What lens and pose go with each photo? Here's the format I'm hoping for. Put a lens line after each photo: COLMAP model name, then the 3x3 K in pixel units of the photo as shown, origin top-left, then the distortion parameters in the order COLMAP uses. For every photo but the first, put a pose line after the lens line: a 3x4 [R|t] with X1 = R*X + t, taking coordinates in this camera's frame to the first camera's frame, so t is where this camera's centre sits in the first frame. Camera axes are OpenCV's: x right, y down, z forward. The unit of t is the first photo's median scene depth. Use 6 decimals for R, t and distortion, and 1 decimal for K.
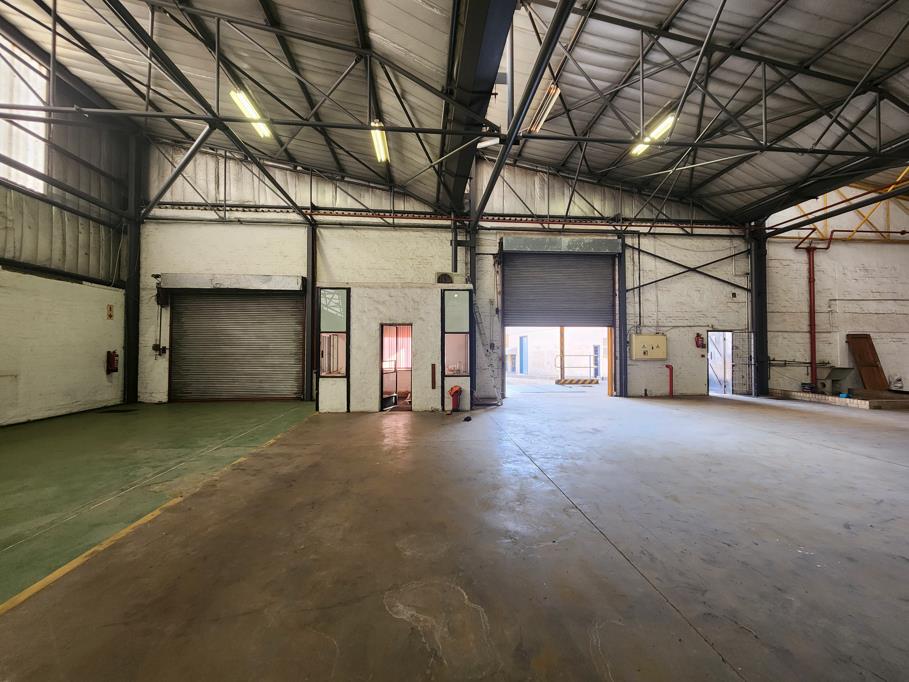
lens RADIAL K [[364.9, 0, 458.0], [0, 364.9, 338.1], [0, 0, 1]] dist [-0.000620, -0.000109]
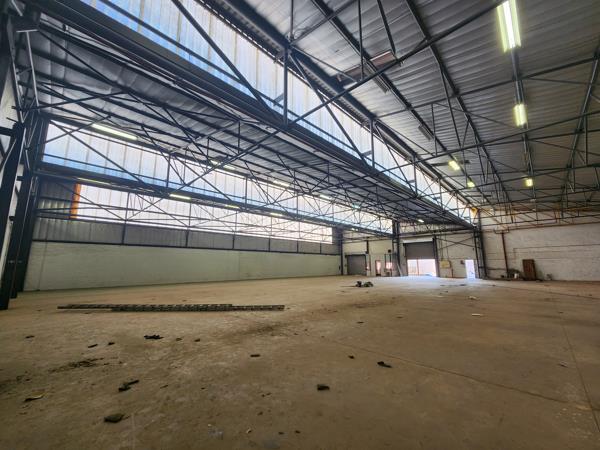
lens RADIAL K [[240.9, 0, 302.3], [0, 240.9, 223.1], [0, 0, 1]] dist [-0.000620, -0.000109]
pose [[0.645213, -0.134737, -0.752028, 1.545427], [0.026616, 0.987693, -0.154125, -0.054313], [0.763539, 0.079427, 0.640858, -1.840161]]
